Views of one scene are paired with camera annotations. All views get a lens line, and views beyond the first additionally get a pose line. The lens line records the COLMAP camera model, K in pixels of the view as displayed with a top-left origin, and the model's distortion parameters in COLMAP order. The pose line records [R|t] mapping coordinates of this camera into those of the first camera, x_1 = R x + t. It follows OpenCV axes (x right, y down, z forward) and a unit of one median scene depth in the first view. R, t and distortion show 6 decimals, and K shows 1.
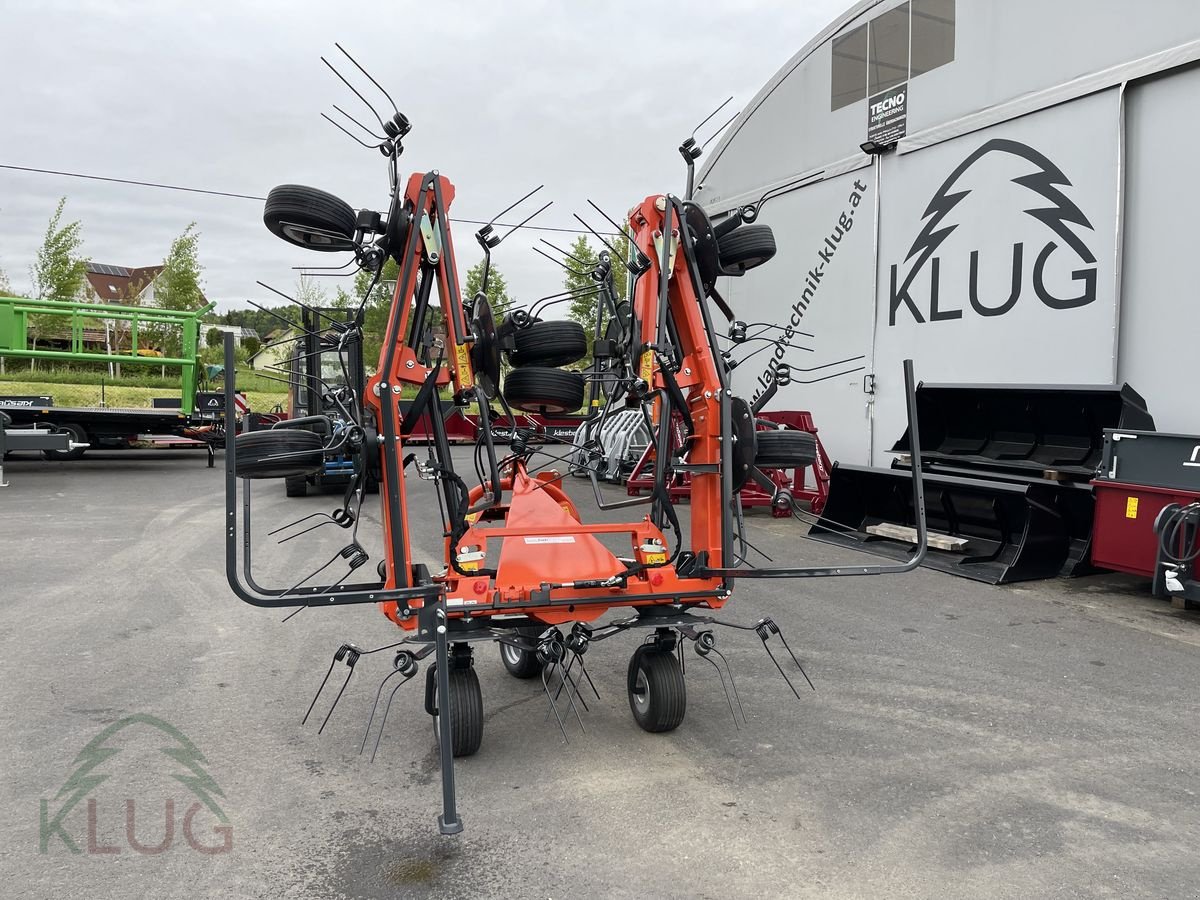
lens RADIAL K [[902.9, 0, 595.0], [0, 902.9, 455.5], [0, 0, 1]] dist [0.082081, -0.103276]
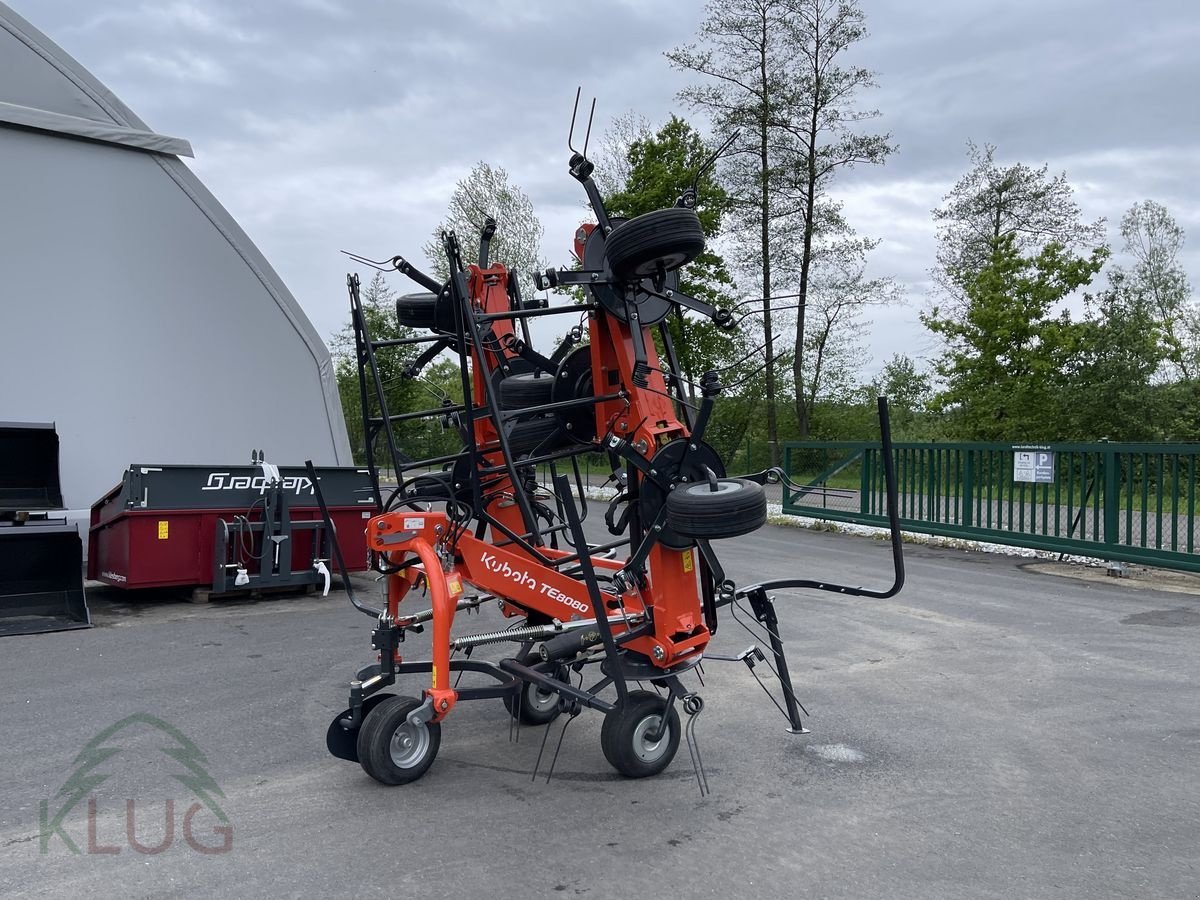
lens RADIAL K [[903.0, 0, 596.2], [0, 903.0, 447.5], [0, 0, 1]] dist [0.079458, -0.100089]
pose [[-0.272922, -0.016107, 0.961901, -1.034613], [0.052896, 0.998096, 0.031722, -0.084117], [-0.960581, 0.059538, -0.271551, 1.174815]]
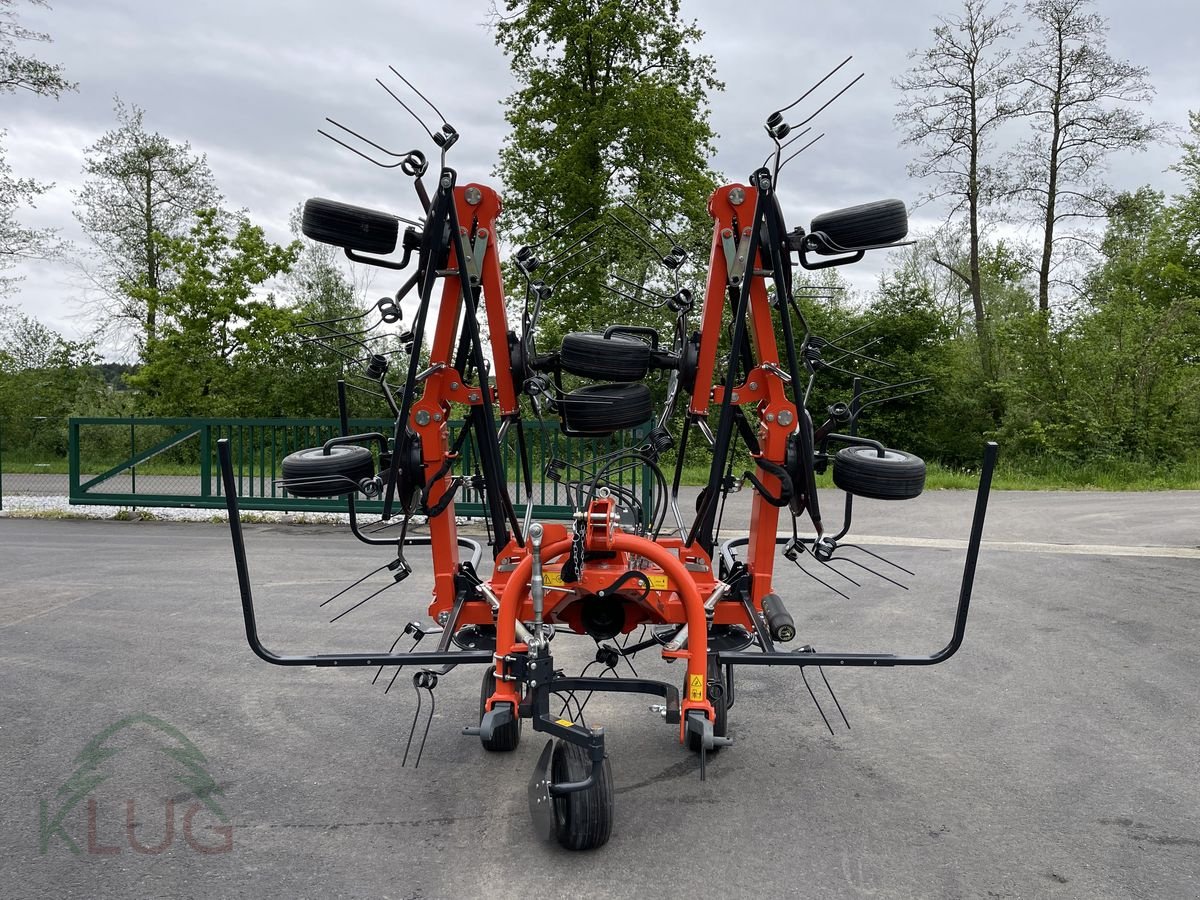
lens RADIAL K [[901.7, 0, 598.3], [0, 901.7, 456.3], [0, 0, 1]] dist [0.085564, -0.111623]
pose [[-0.946087, -0.024589, 0.322979, -0.329960], [0.007066, 0.995311, 0.096473, -0.104617], [-0.323837, 0.093554, -0.941476, 1.790660]]
